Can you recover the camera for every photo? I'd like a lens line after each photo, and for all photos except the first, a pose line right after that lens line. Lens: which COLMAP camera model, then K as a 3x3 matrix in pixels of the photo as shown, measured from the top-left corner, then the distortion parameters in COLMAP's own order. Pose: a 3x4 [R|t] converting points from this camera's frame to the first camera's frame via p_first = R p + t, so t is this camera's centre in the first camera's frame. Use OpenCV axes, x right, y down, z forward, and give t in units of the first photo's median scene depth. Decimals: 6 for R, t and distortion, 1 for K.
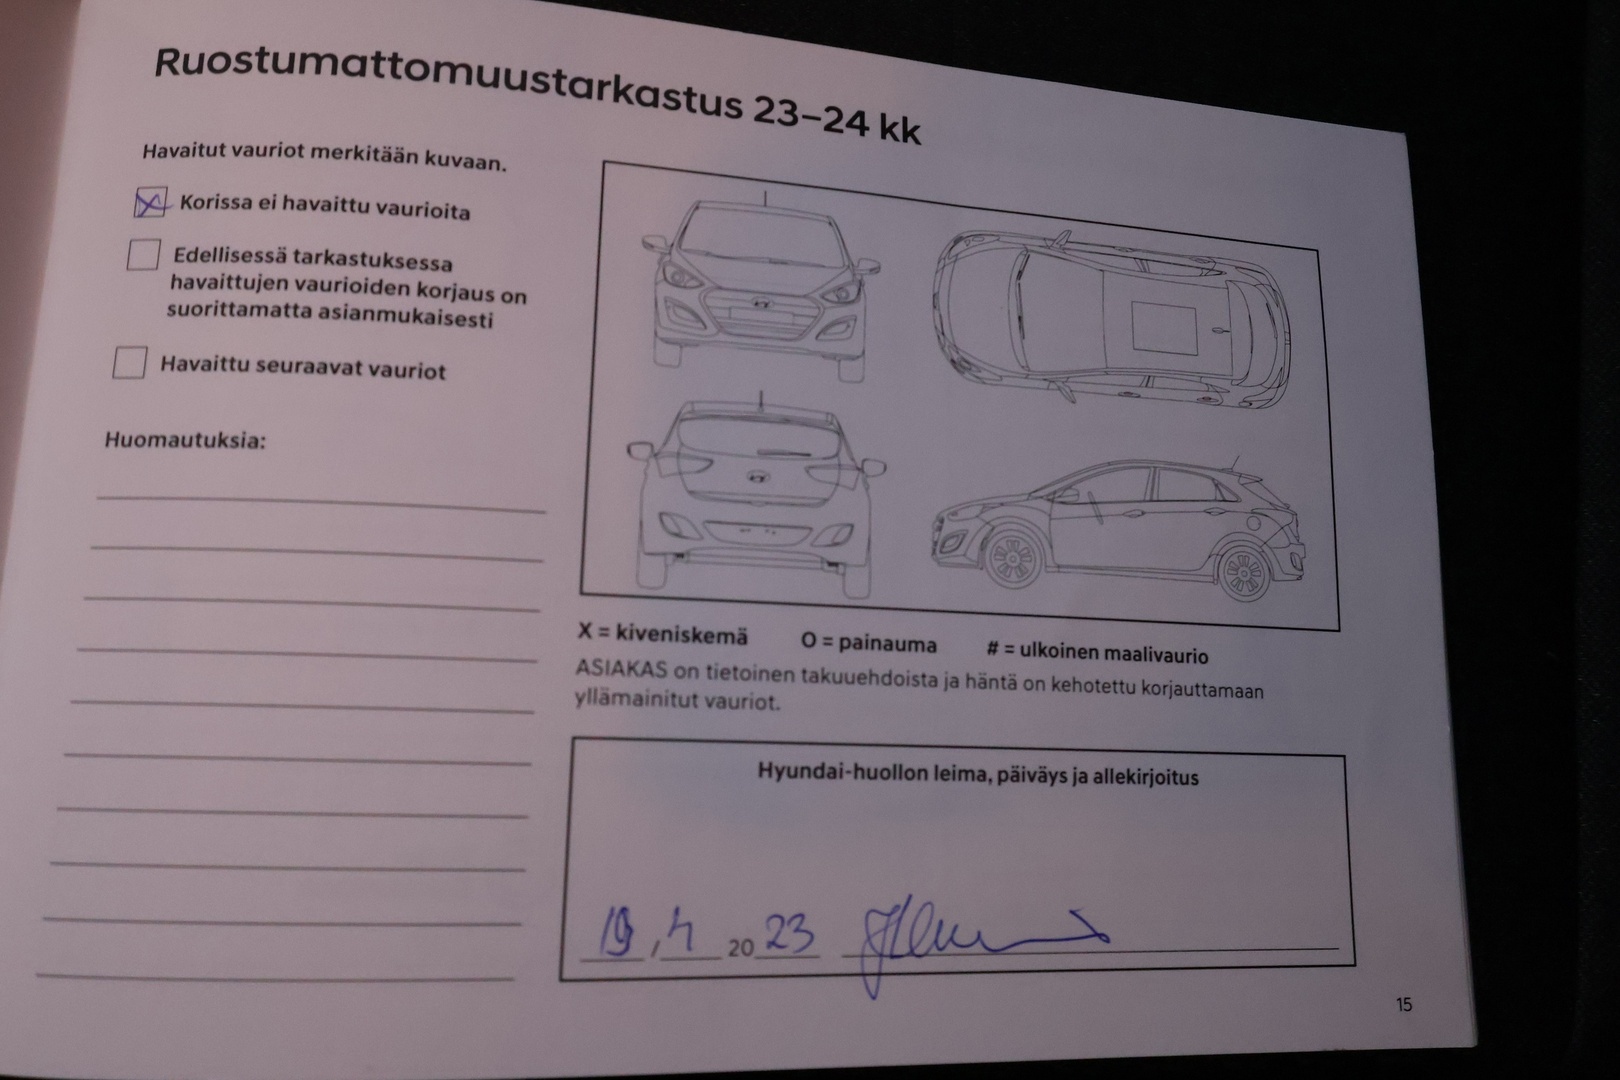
lens RADIAL K [[1258.7, 0, 817.2], [0, 1258.7, 534.6], [0, 0, 1]] dist [0.012189, 0.016674]
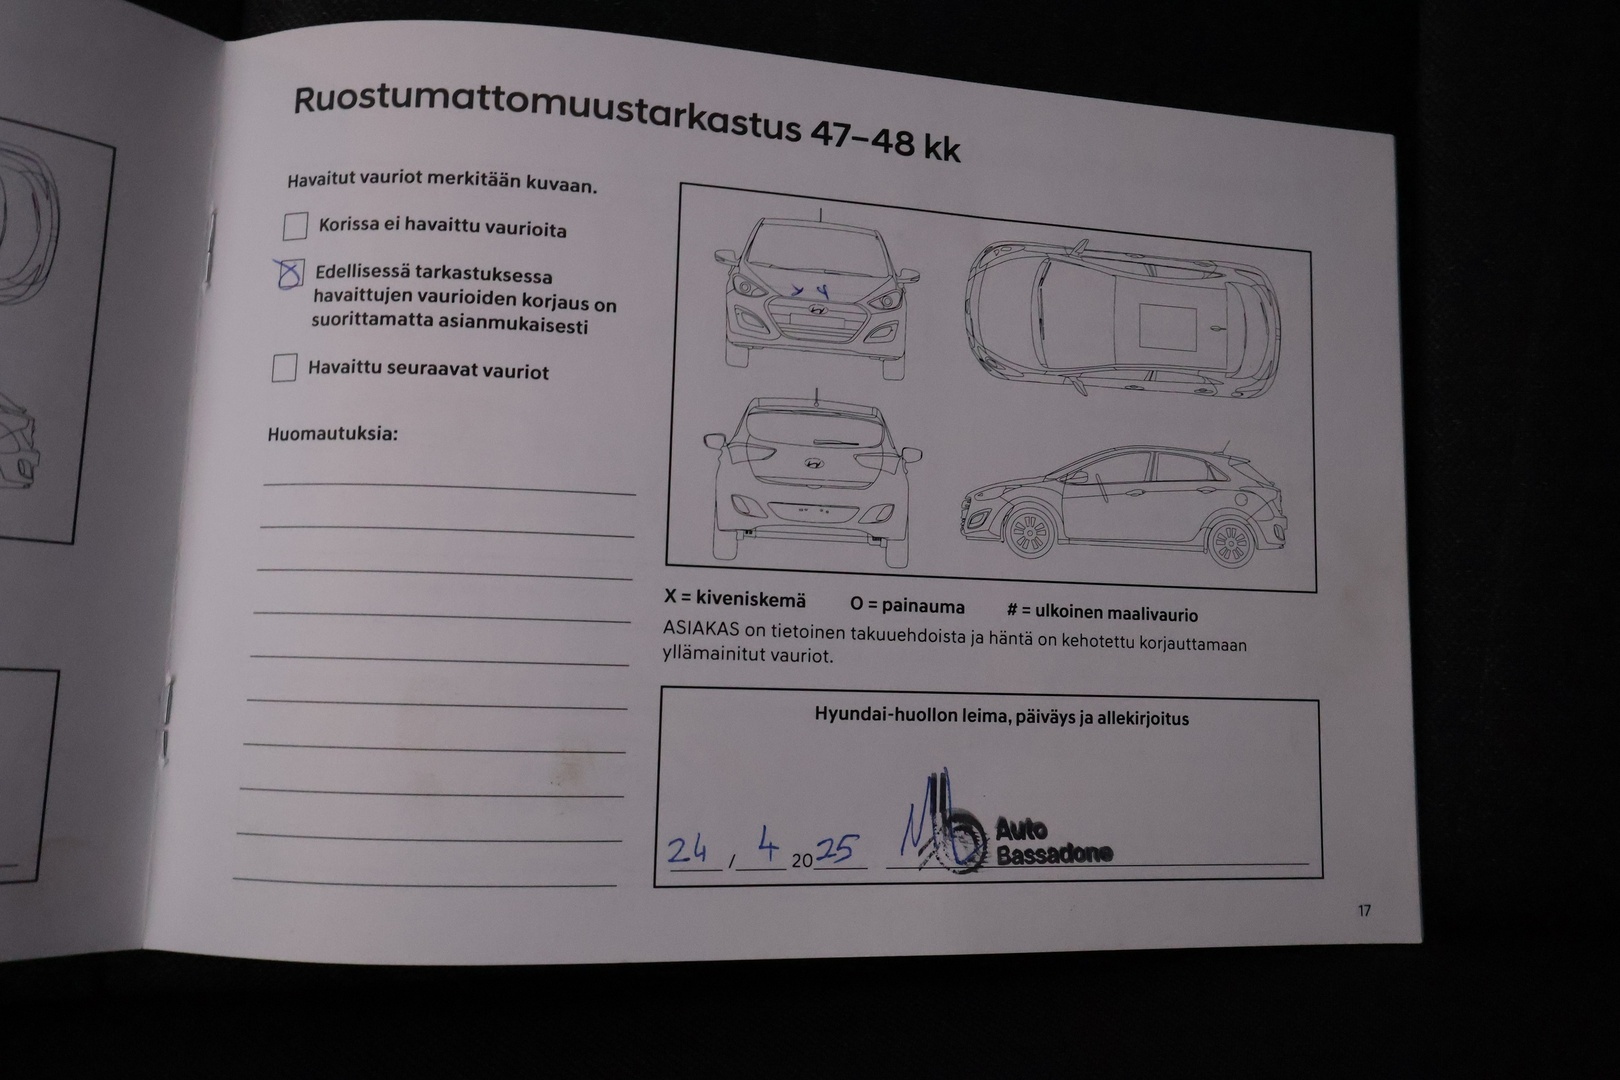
lens RADIAL K [[1258.7, 0, 807.0], [0, 1258.7, 544.0], [0, 0, 1]] dist [0.012189, 0.016674]
pose [[0.996450, -0.010593, -0.083516, 0.042113], [0.014012, 0.999083, 0.040452, -0.018283], [0.083011, -0.041478, 0.995685, -0.158638]]
